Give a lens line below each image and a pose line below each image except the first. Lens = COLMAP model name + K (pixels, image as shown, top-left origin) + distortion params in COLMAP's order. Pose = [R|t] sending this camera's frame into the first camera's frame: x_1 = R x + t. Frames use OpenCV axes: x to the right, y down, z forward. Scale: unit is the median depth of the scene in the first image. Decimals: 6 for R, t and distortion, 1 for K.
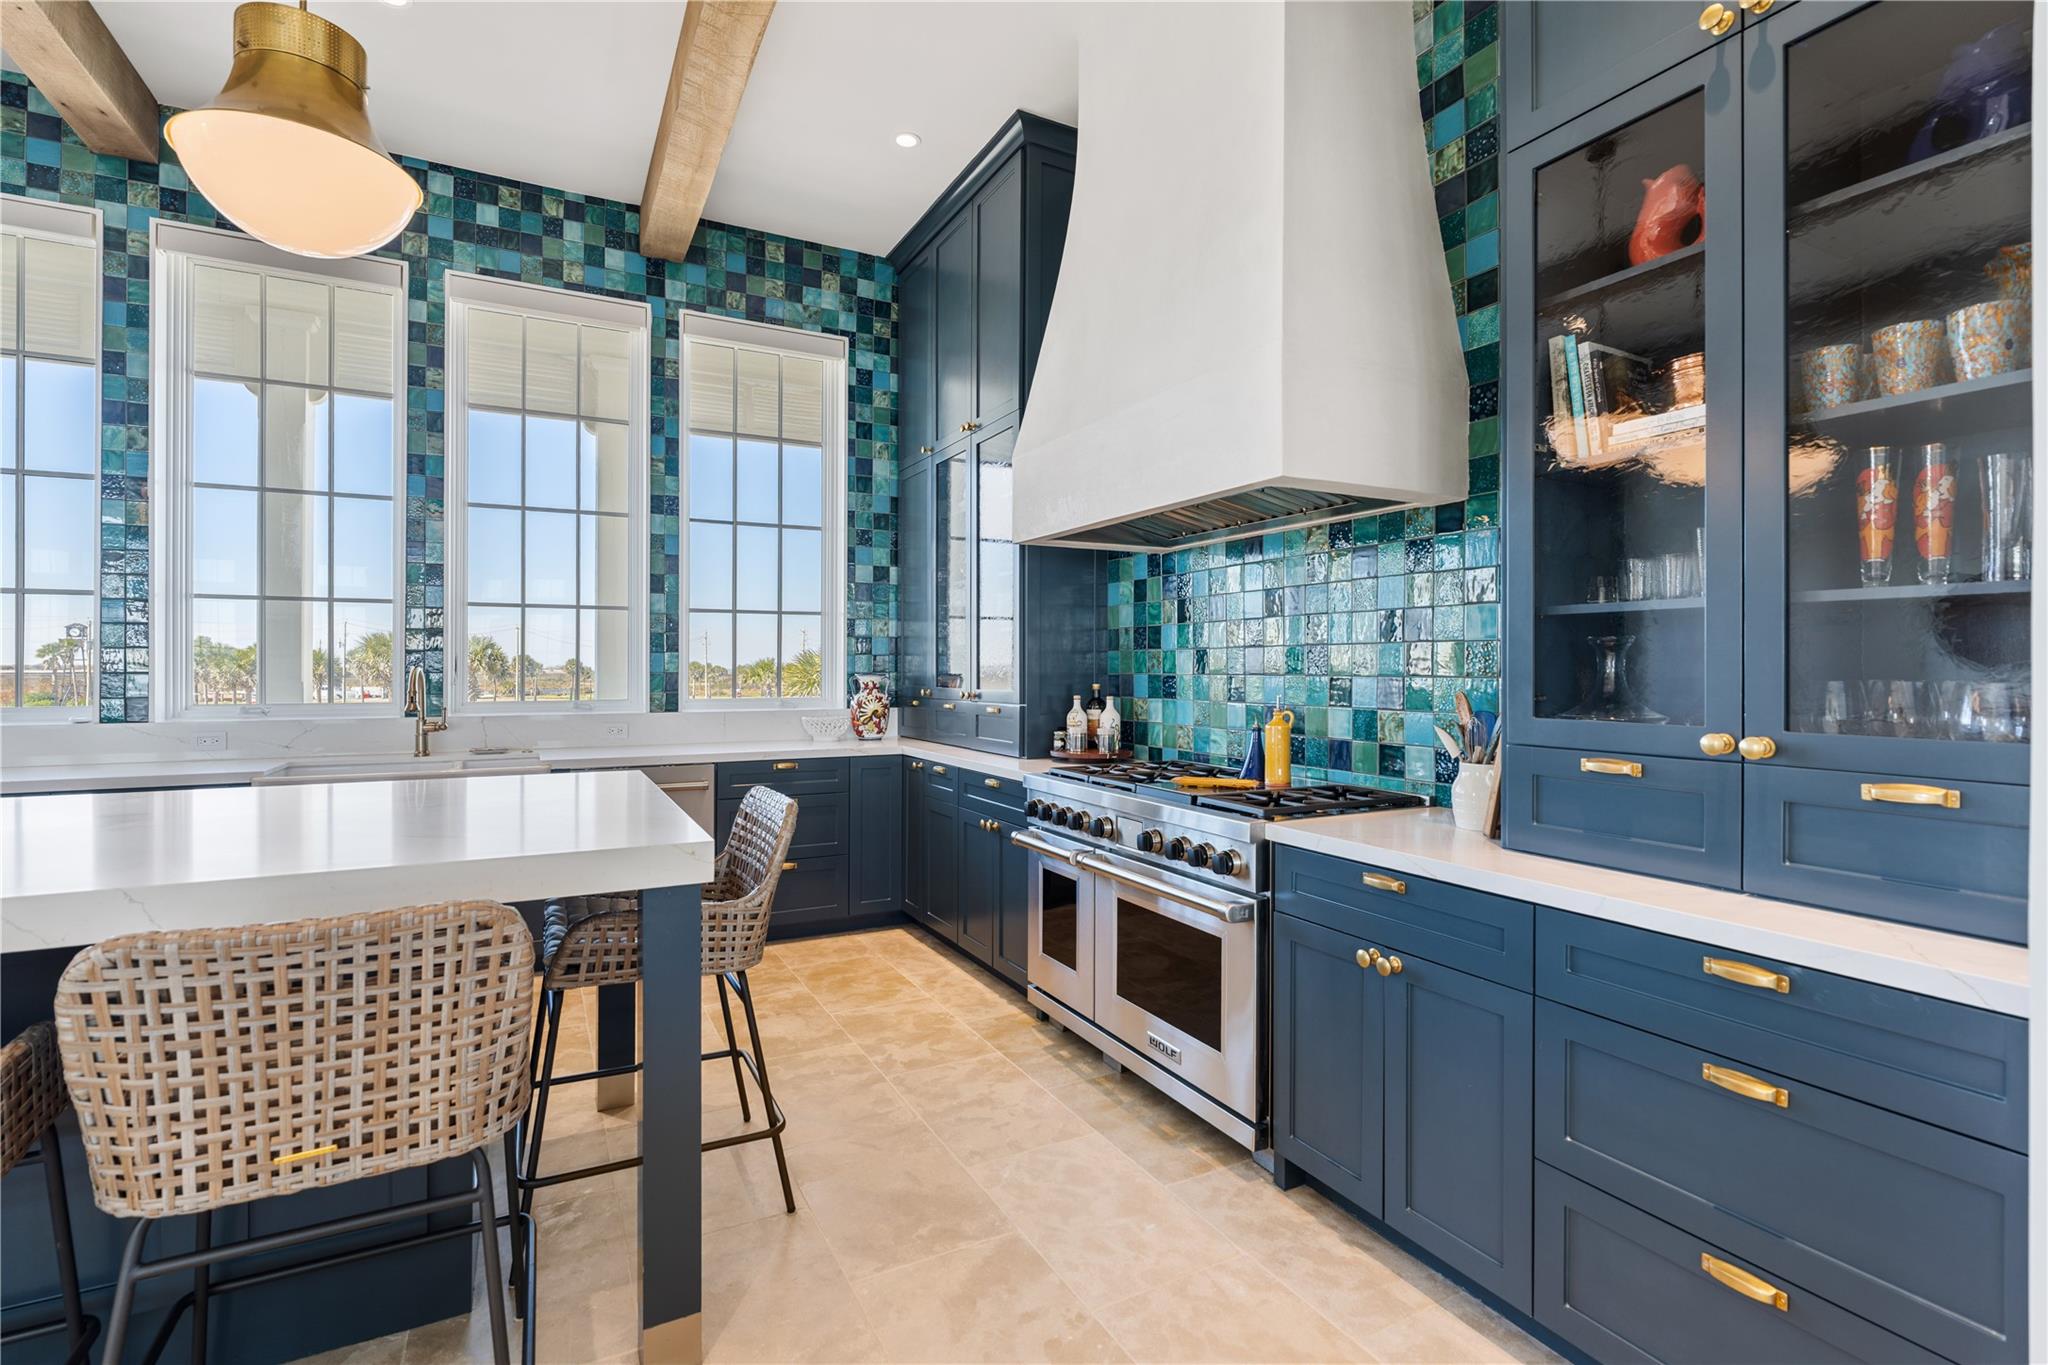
lens RADIAL K [[929.3, 0, 1018.4], [0, 929.3, 663.6], [0, 0, 1]] dist [-0.004569, 0.002151]
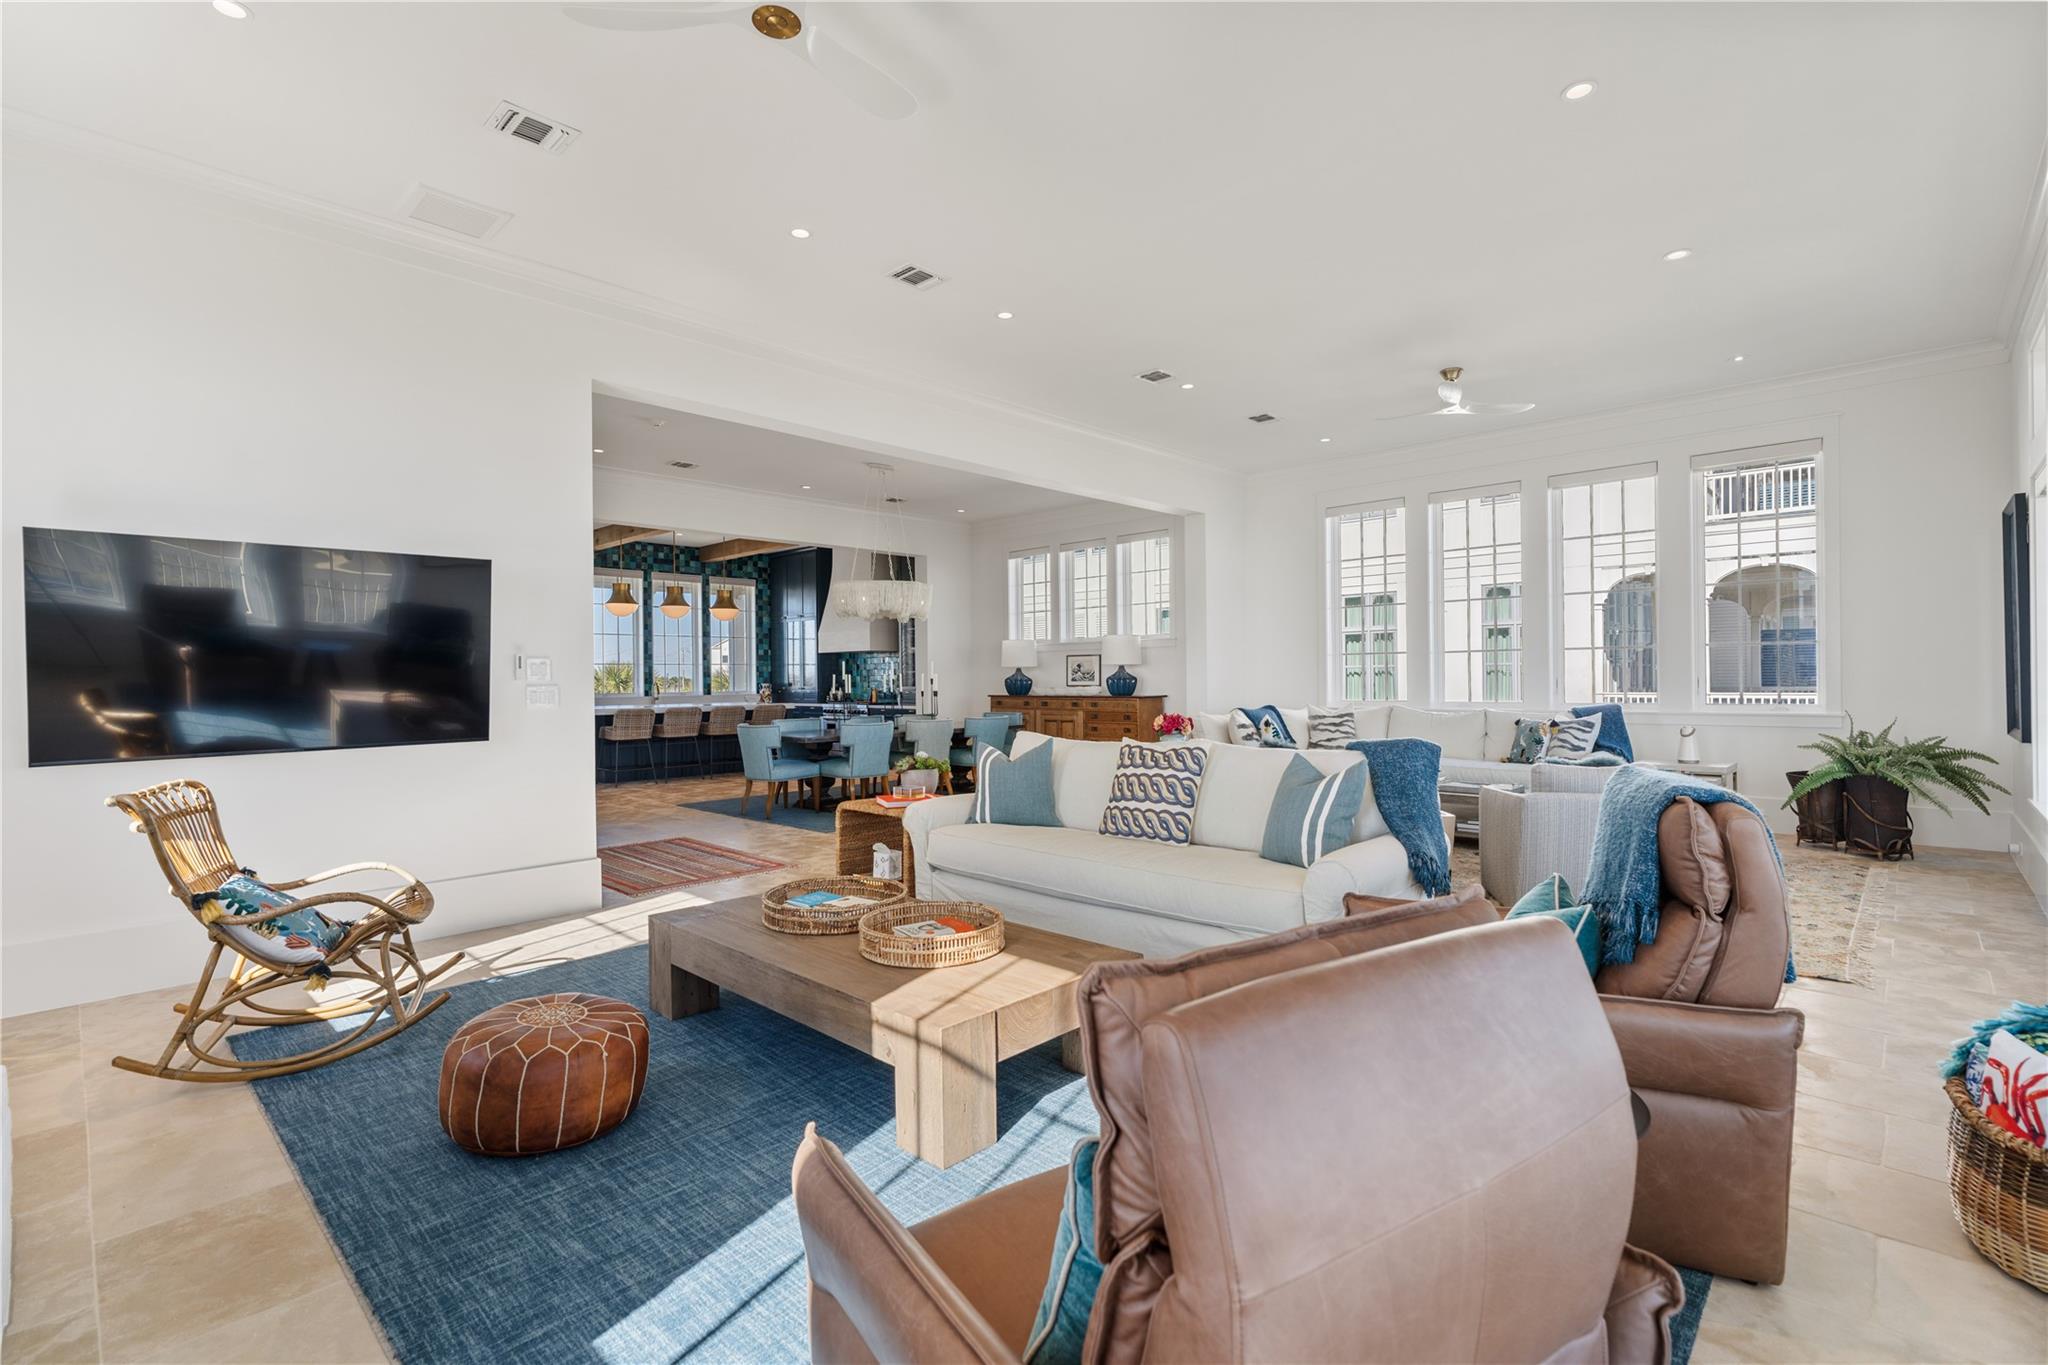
lens RADIAL K [[929.3, 0, 1025.8], [0, 929.3, 674.9], [0, 0, 1]] dist [-0.004569, 0.002151]
pose [[0.947213, -0.011743, 0.320389, -0.382130], [0.010907, 0.999931, 0.004404, -0.024775], [-0.320419, -0.000677, 0.947276, -2.745415]]
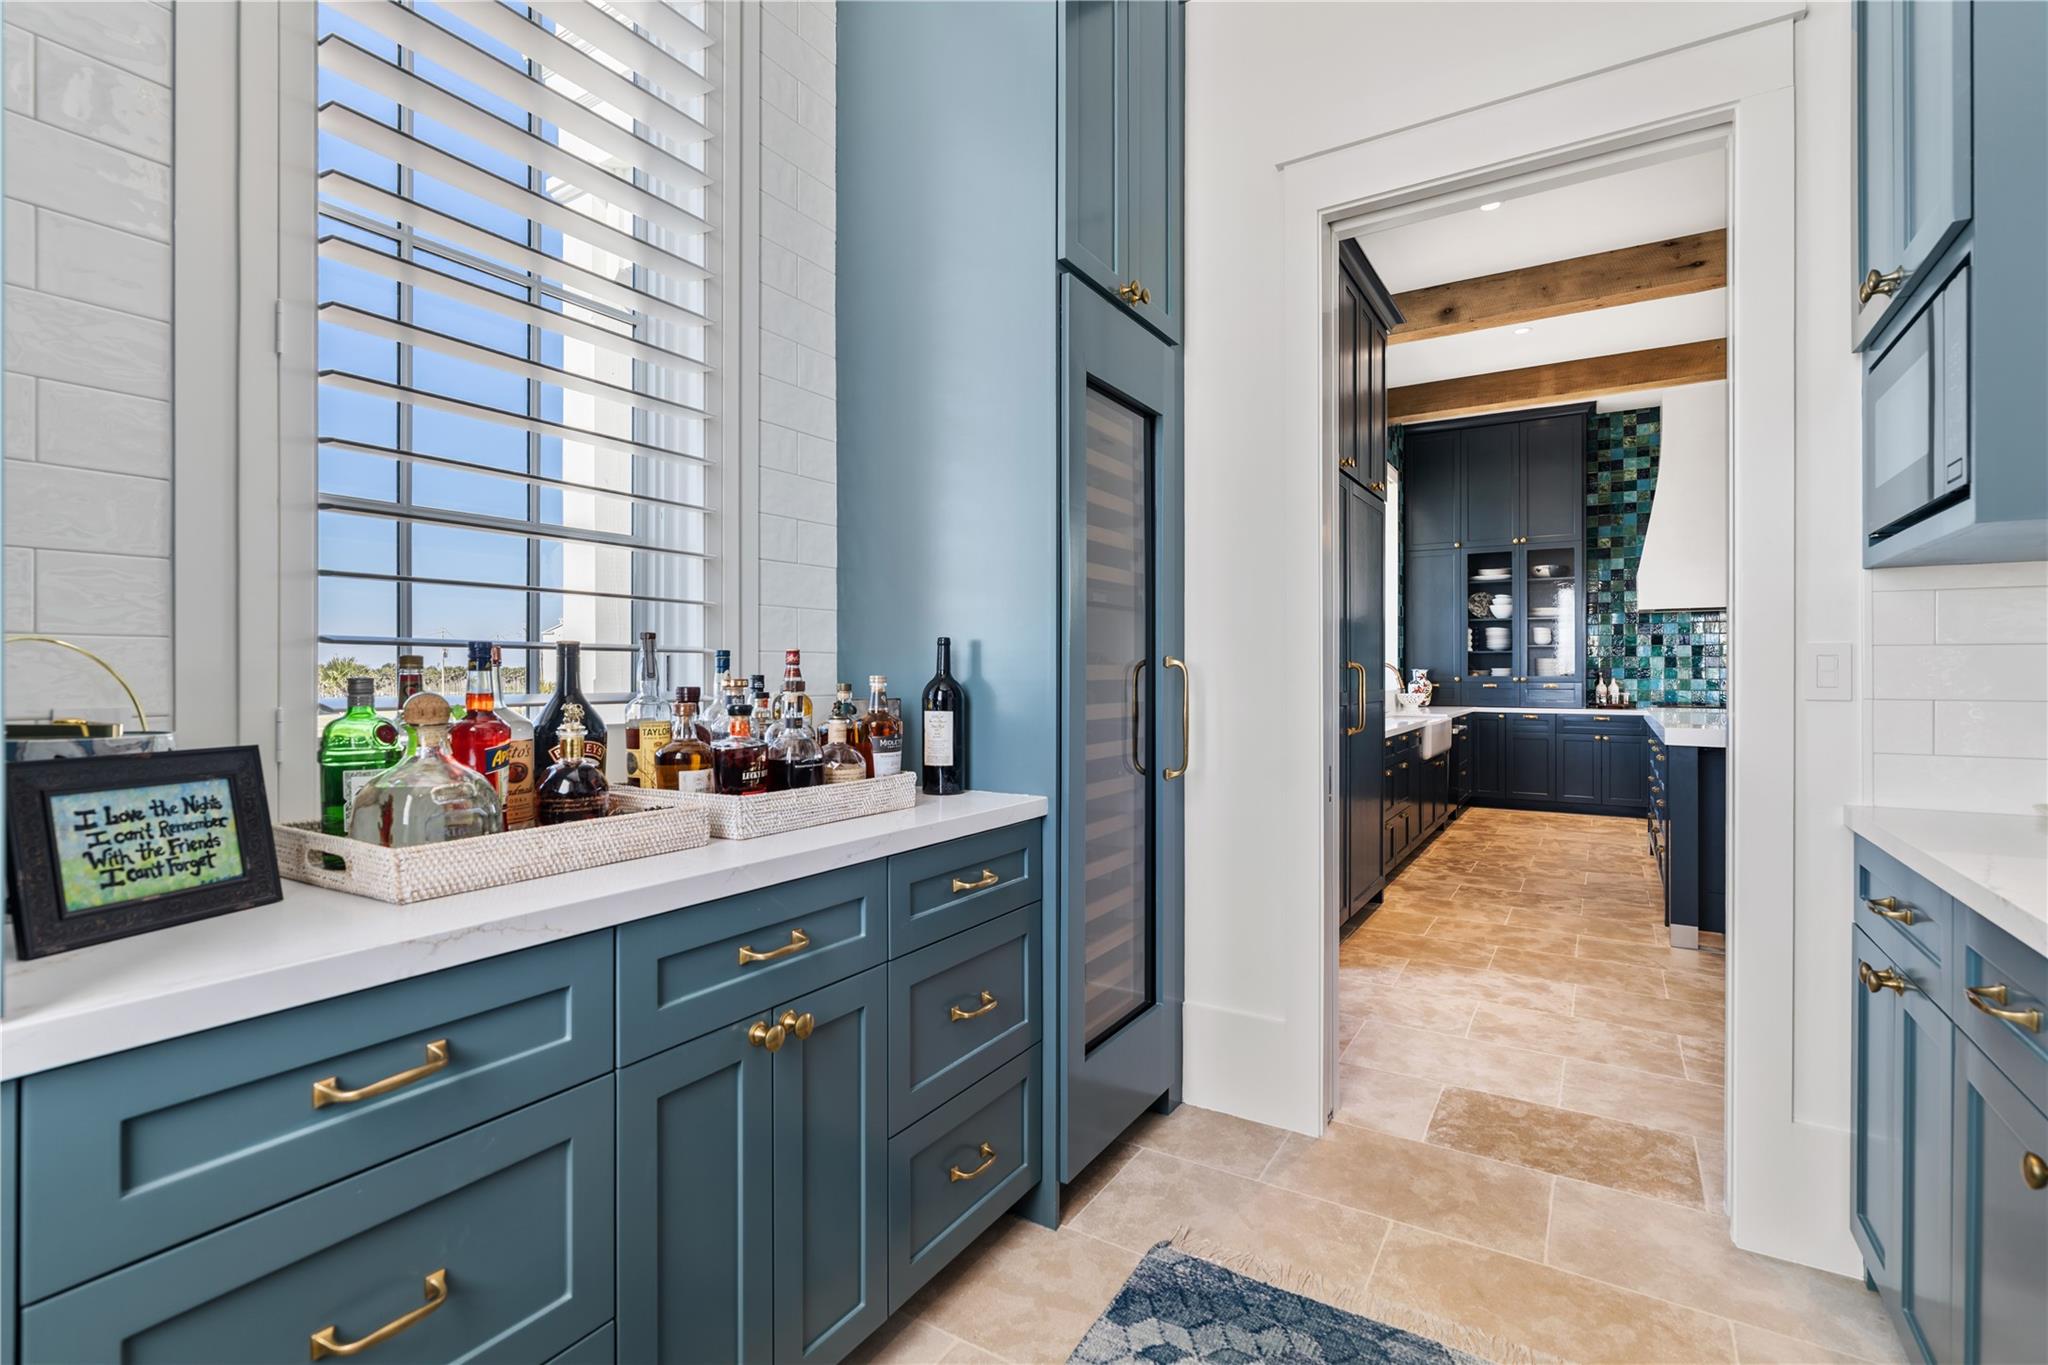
lens RADIAL K [[929.3, 0, 1027.5], [0, 929.3, 672.6], [0, 0, 1]] dist [-0.004569, 0.002151]
pose [[0.862229, -0.000497, 0.506518, -1.878113], [-0.002045, 0.999988, 0.004463, 0.013401], [-0.506514, -0.004884, 0.862218, -0.148117]]
